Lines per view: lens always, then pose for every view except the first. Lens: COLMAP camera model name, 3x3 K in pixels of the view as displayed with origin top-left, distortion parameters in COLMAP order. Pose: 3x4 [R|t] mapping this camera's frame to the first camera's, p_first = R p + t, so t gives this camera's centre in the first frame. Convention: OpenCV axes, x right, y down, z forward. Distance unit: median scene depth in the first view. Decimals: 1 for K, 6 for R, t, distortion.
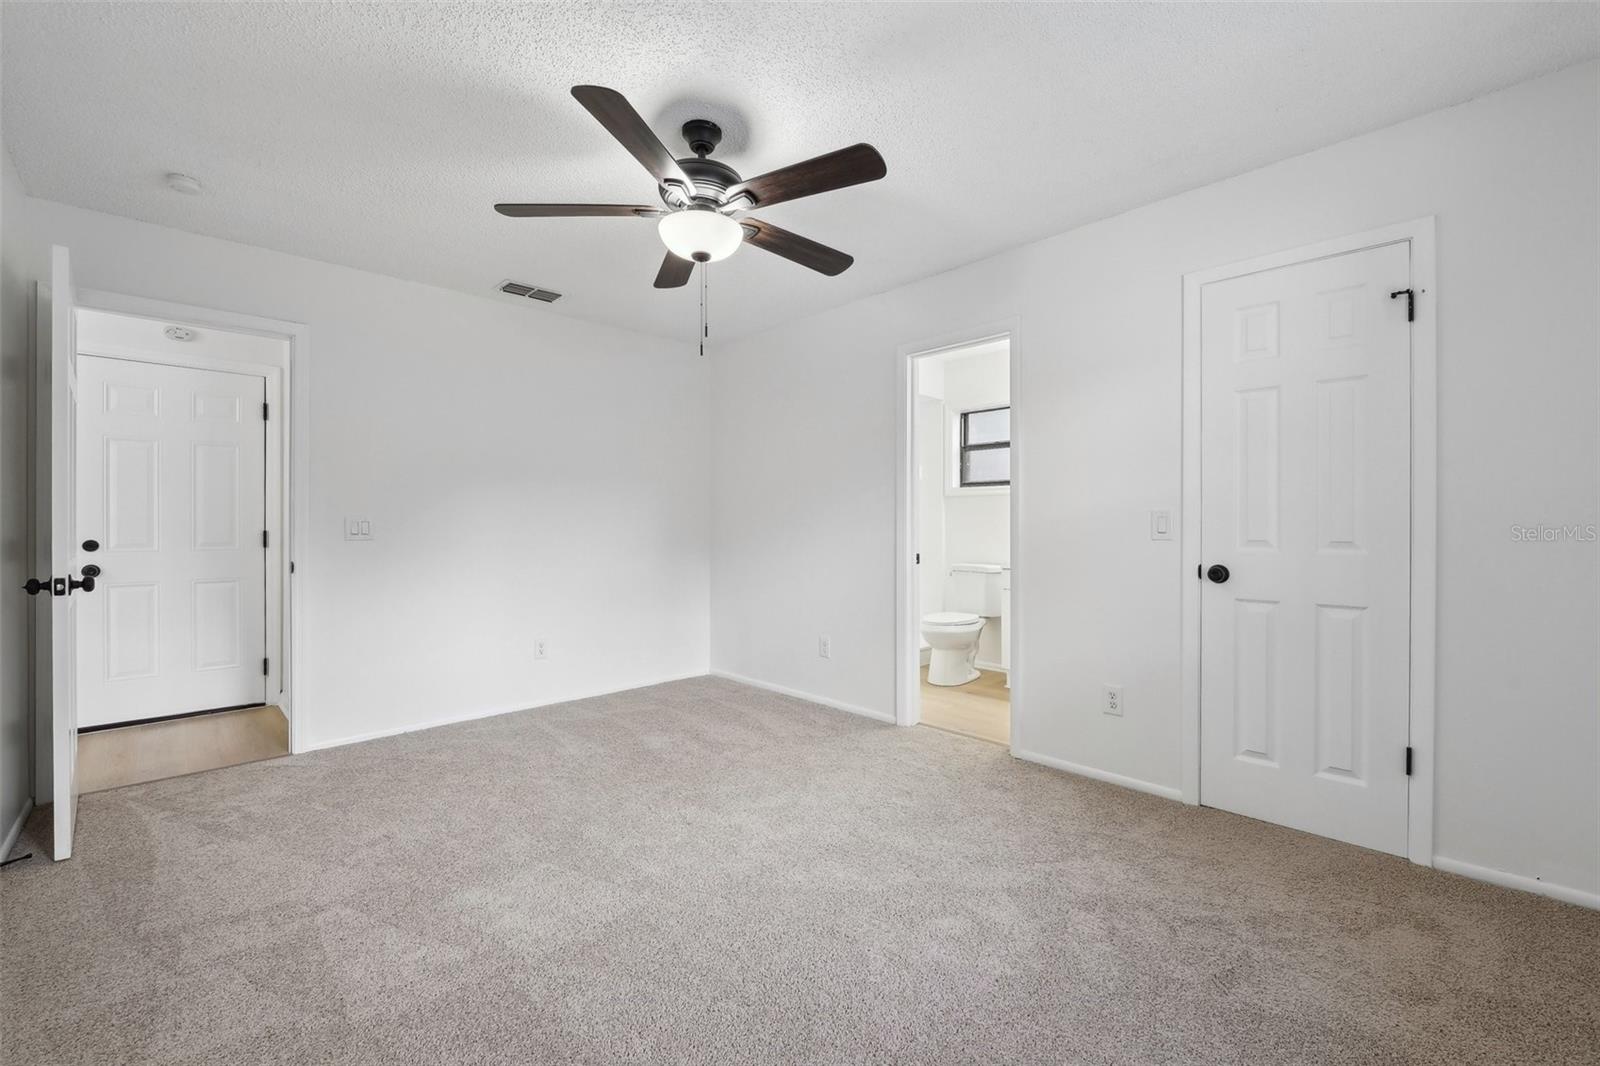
lens RADIAL K [[661.9, 0, 806.5], [0, 661.9, 532.8], [0, 0, 1]] dist [-0.009975, -0.000628]
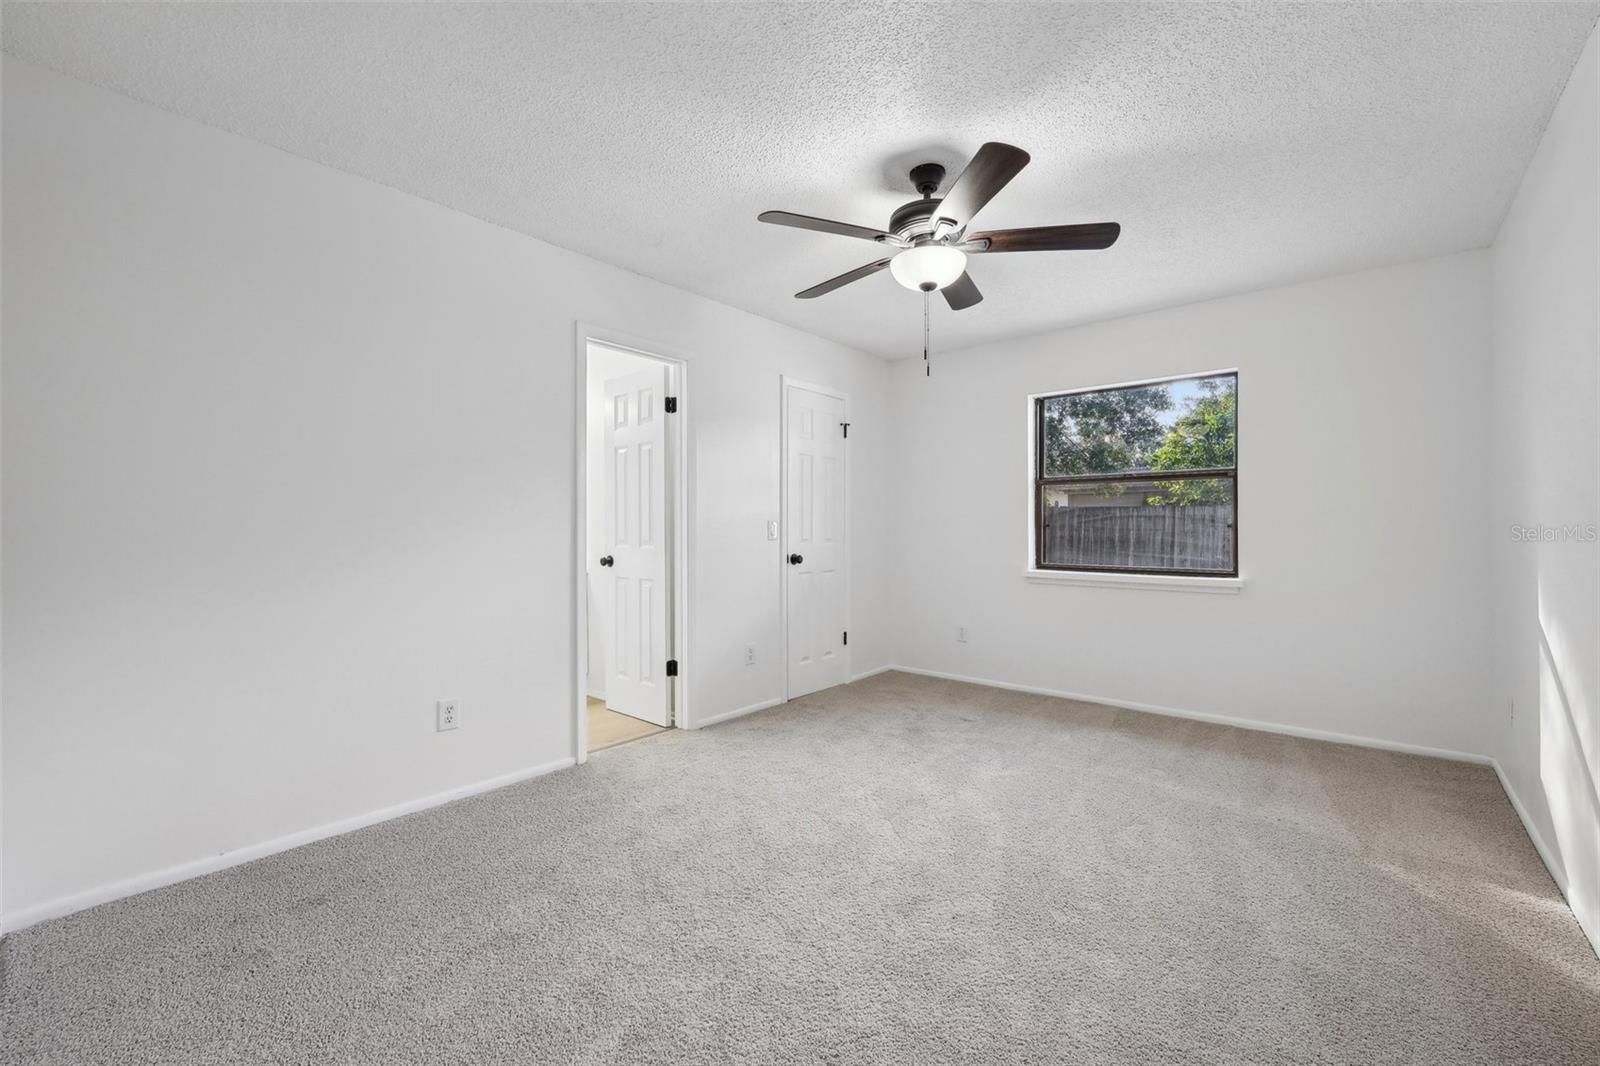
lens RADIAL K [[661.9, 0, 806.5], [0, 661.9, 532.8], [0, 0, 1]] dist [-0.009975, -0.000628]
pose [[-0.099650, -0.001111, 0.995022, -1.040724], [0.013708, 0.999903, 0.002489, -0.009208], [-0.994928, 0.013888, -0.099625, 1.105312]]
